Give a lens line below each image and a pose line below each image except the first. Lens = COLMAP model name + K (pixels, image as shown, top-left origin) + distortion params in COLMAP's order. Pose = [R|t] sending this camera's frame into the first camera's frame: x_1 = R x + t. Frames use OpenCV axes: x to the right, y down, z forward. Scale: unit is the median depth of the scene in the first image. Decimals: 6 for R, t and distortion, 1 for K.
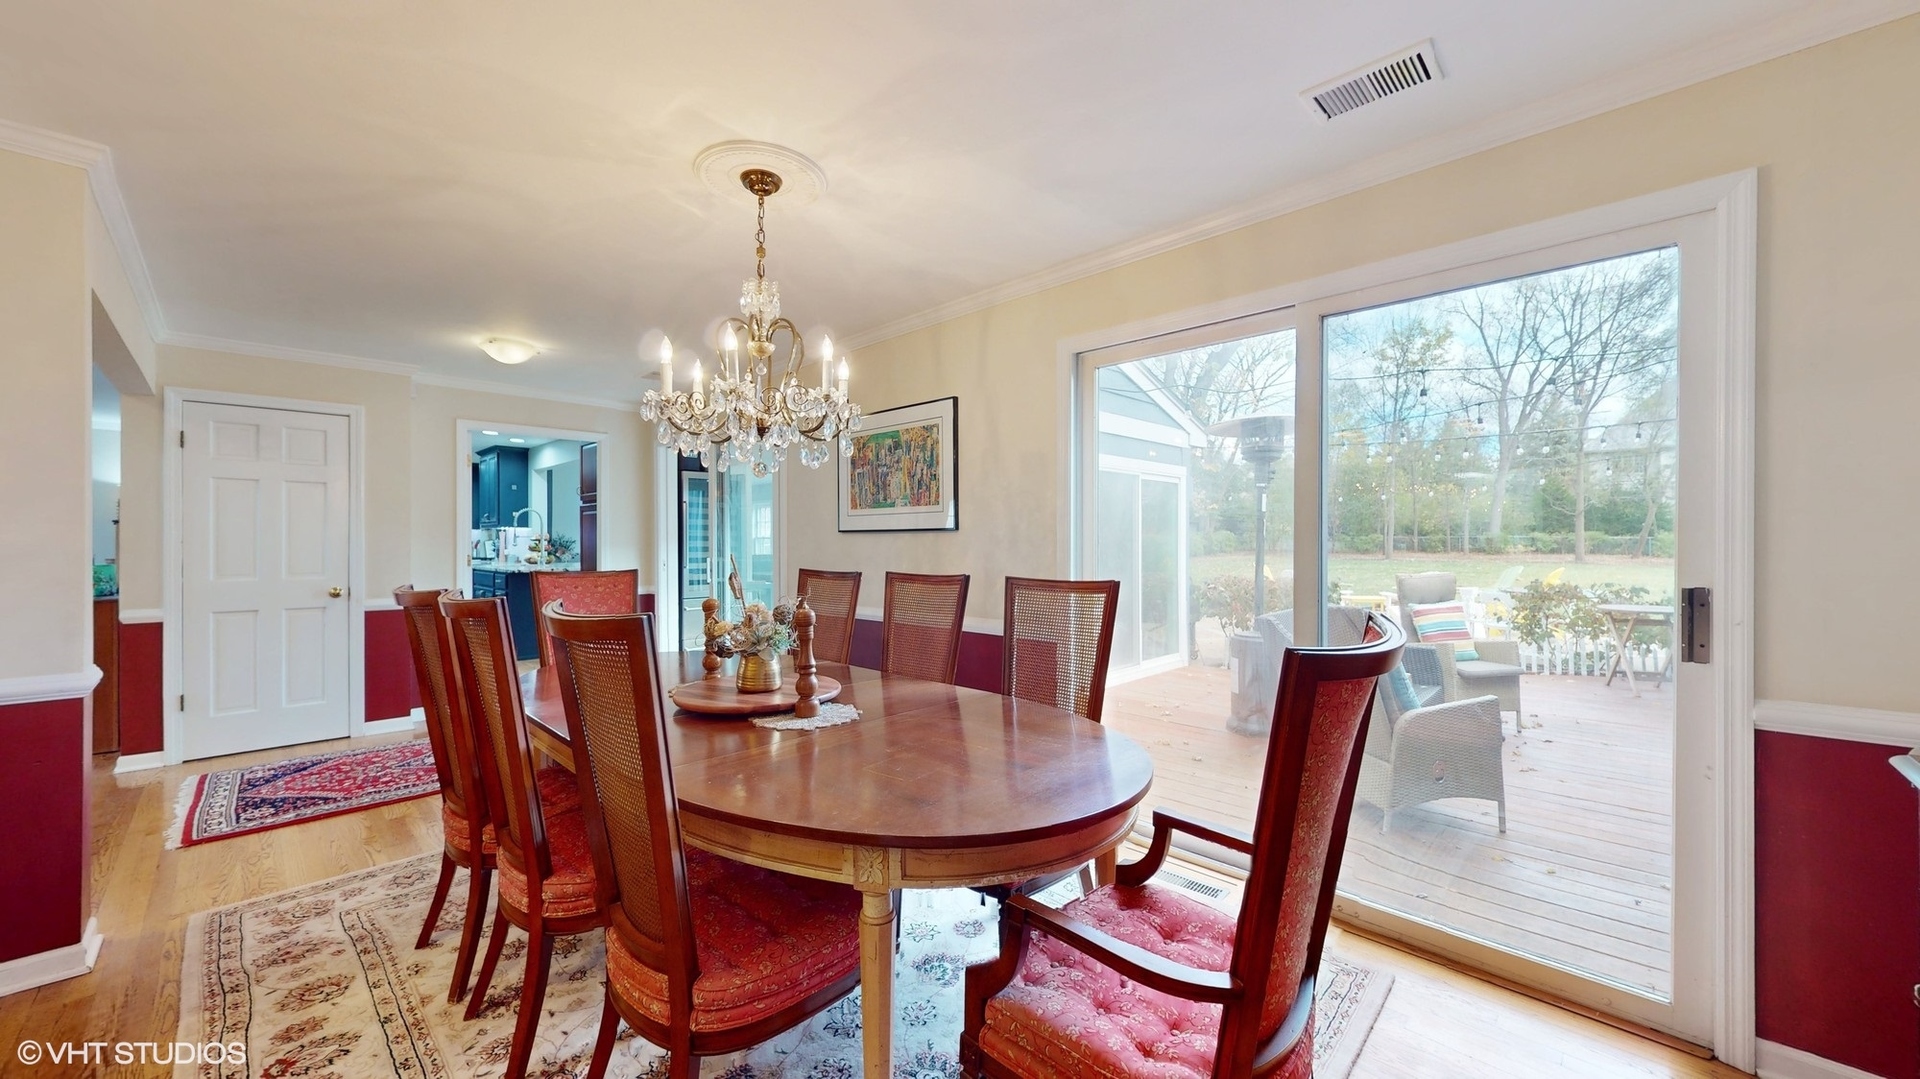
lens RADIAL K [[705.7, 0, 967.3], [0, 705.7, 541.0], [0, 0, 1]] dist [-0.003884, -0.001277]
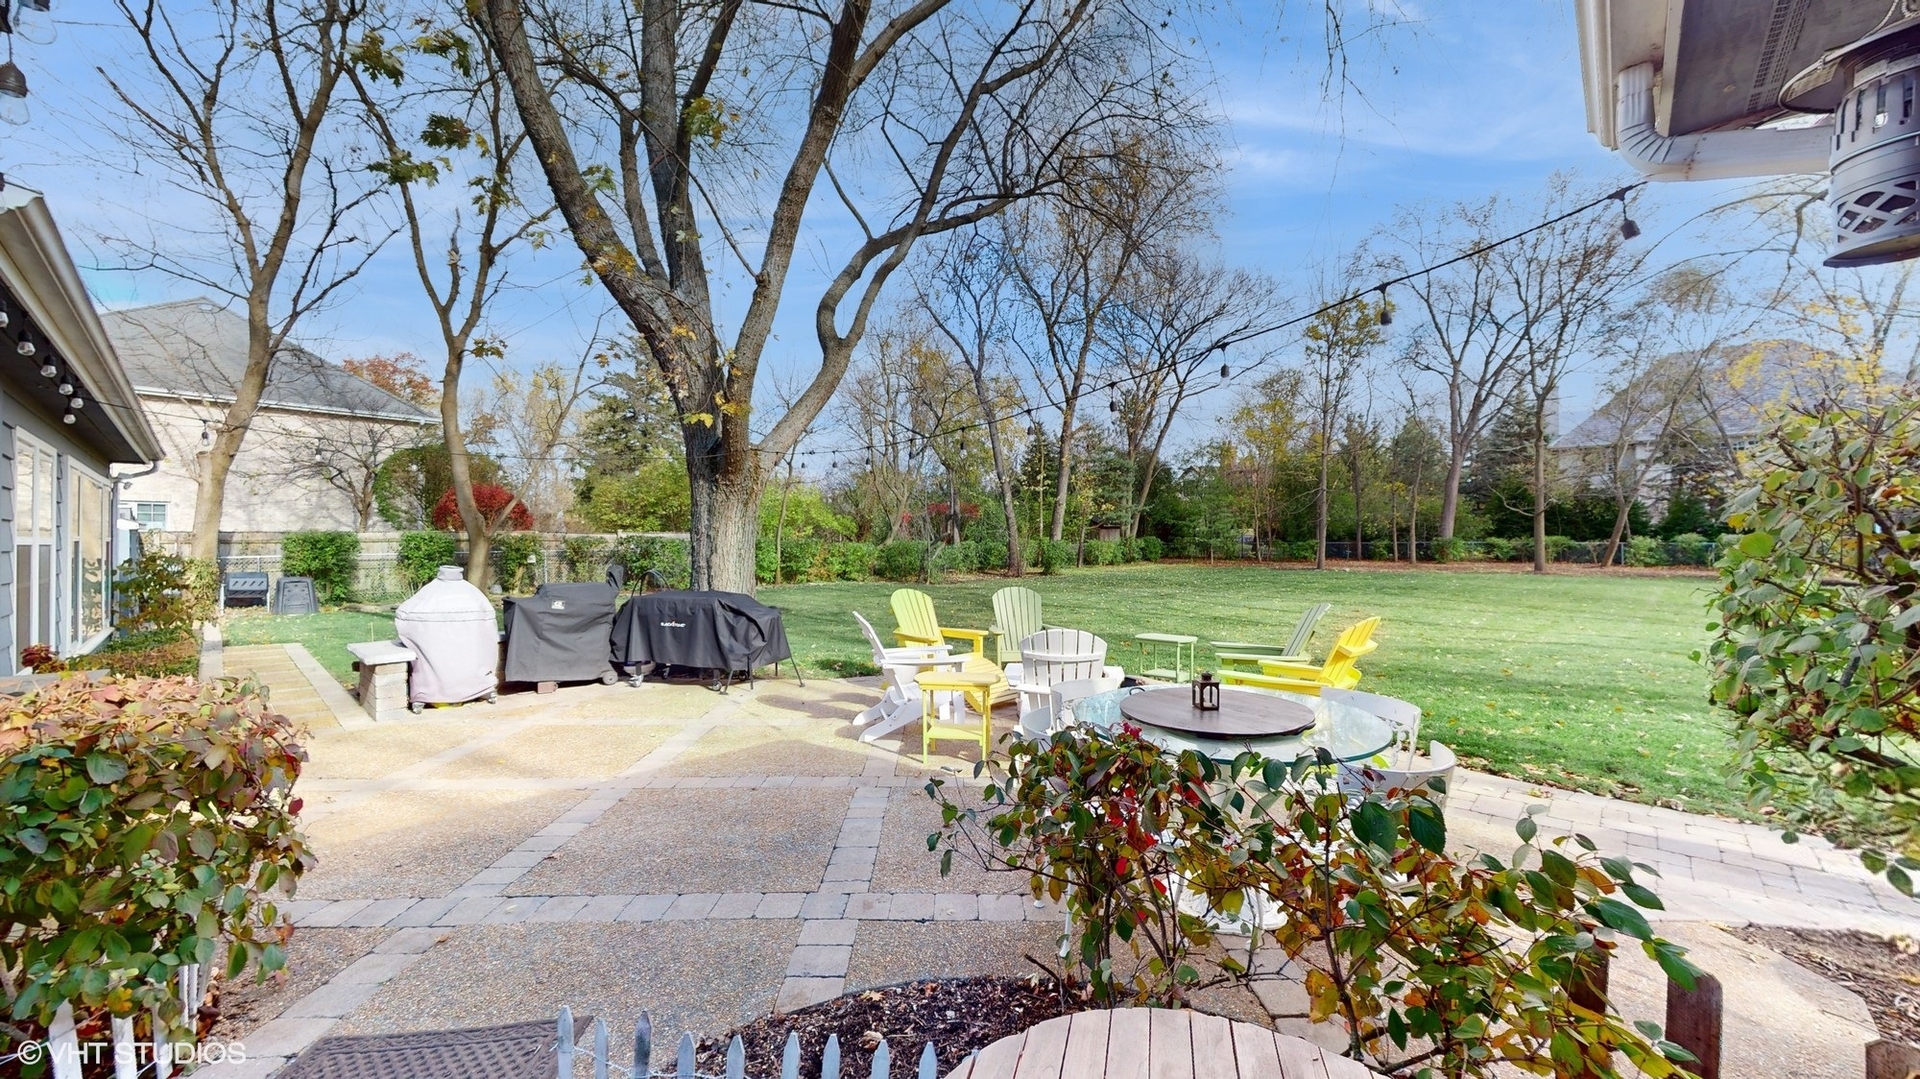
lens RADIAL K [[705.7, 0, 967.5], [0, 705.7, 540.5], [0, 0, 1]] dist [-0.003884, -0.001277]
pose [[0.999888, -0.002969, 0.014638, 0.151581], [0.003119, 0.999943, -0.010190, -0.001370], [-0.014607, 0.010234, 0.999841, 0.146440]]
